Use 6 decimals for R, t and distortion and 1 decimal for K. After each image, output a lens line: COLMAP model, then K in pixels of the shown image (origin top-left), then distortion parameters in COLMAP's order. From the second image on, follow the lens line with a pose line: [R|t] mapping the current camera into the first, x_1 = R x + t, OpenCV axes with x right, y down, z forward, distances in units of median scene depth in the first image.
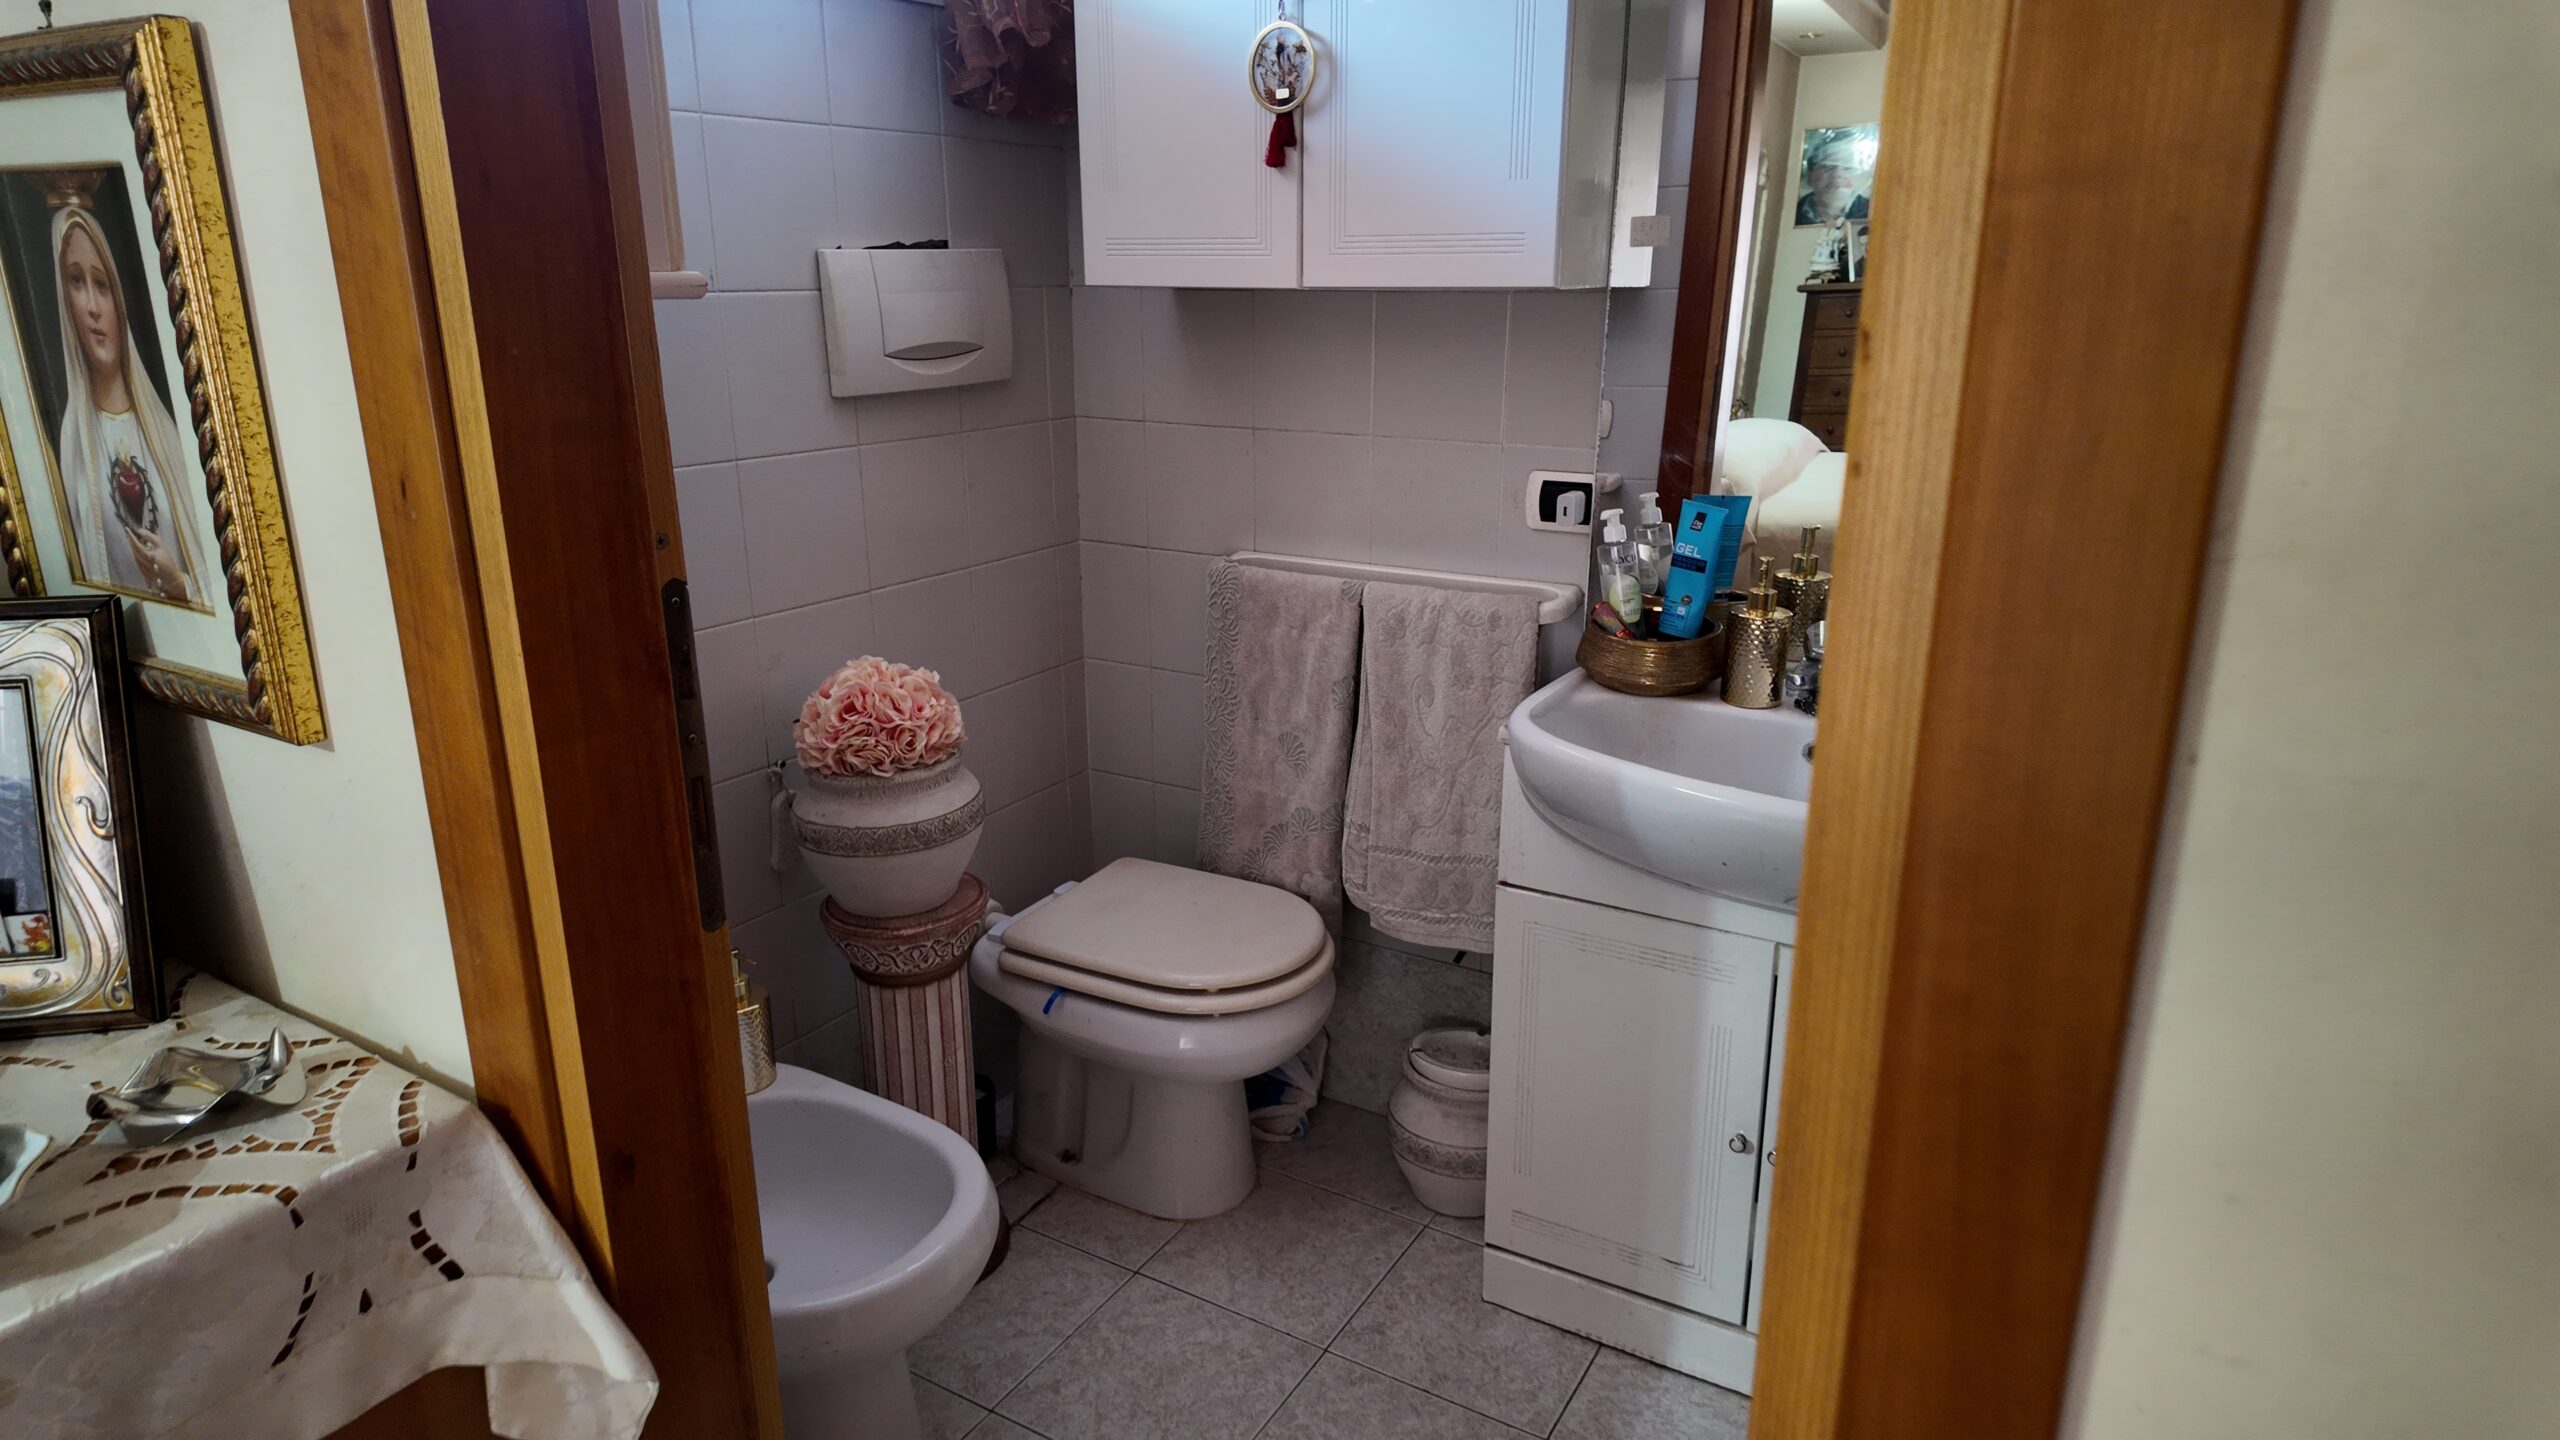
lens RADIAL K [[1522.4, 0, 1243.0], [0, 1522.4, 725.8], [0, 0, 1]] dist [0.120773, -0.199356]
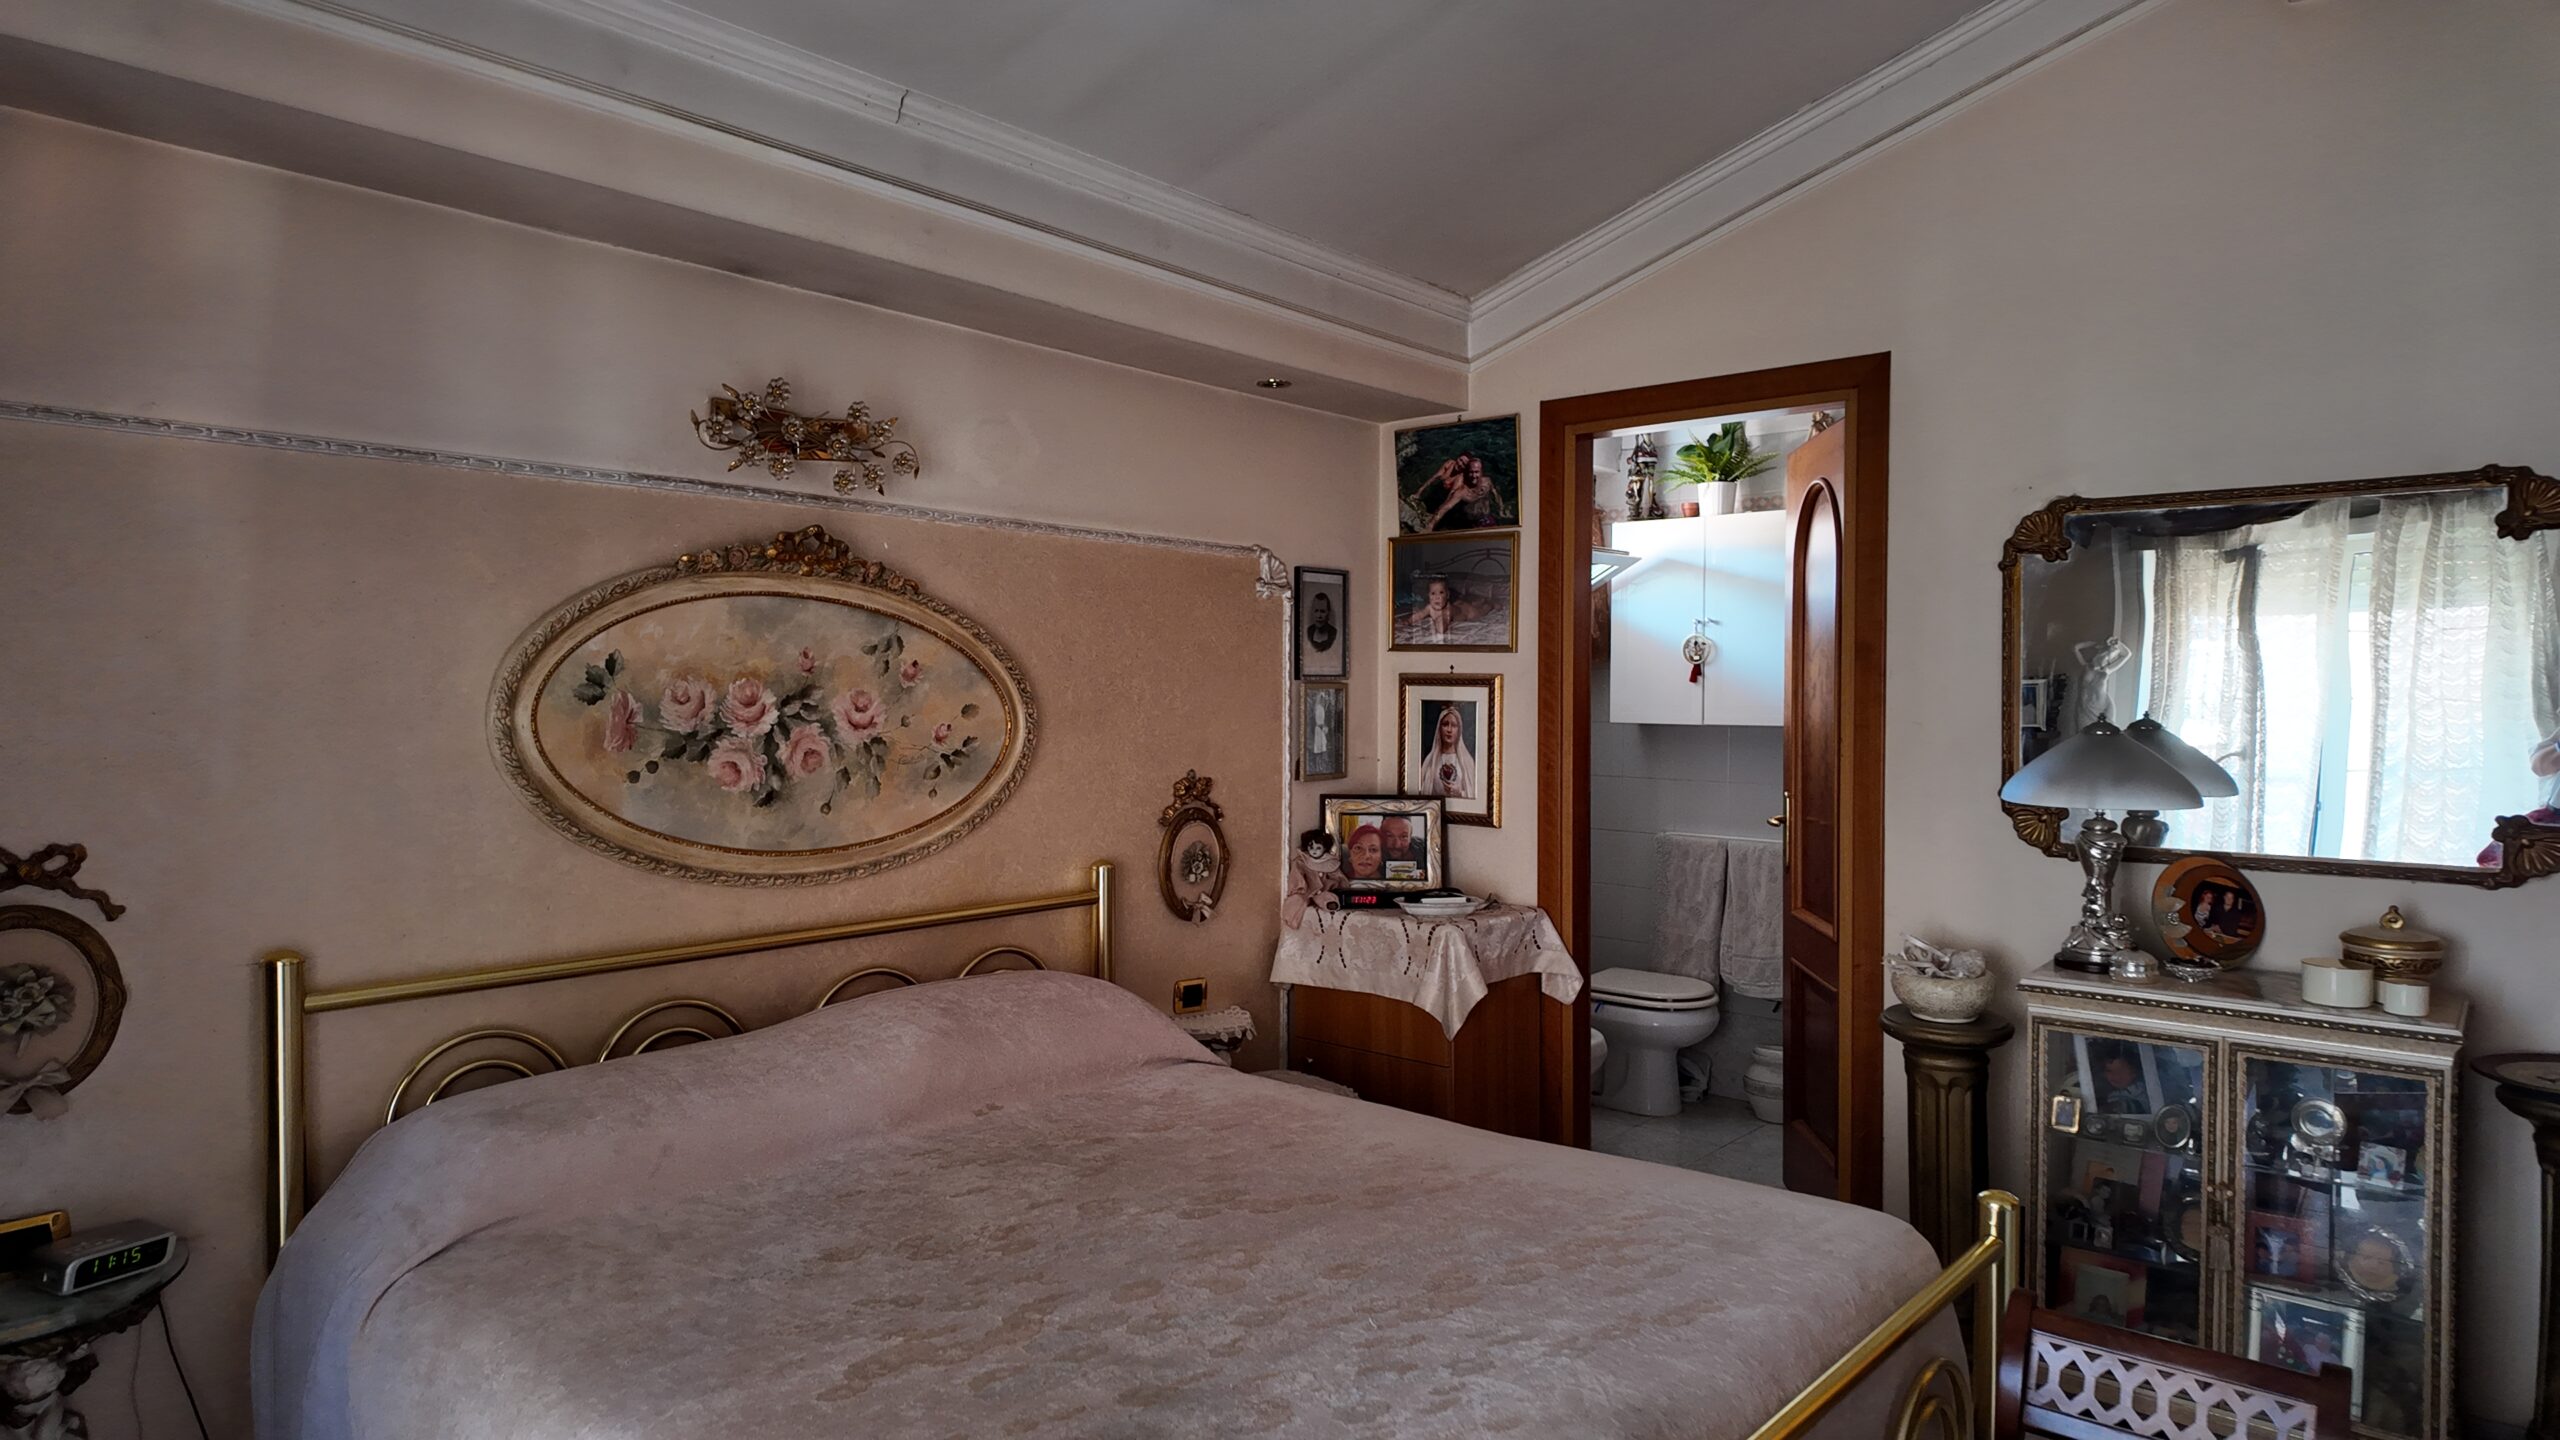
lens RADIAL K [[1489.5, 0, 1256.7], [0, 1489.5, 713.0], [0, 0, 1]] dist [0.102000, -0.125070]
pose [[0.985319, 0.012861, -0.170239, -0.249797], [-0.057710, 0.963552, -0.261222, 0.370931], [0.160675, 0.267212, 0.950148, -1.415782]]
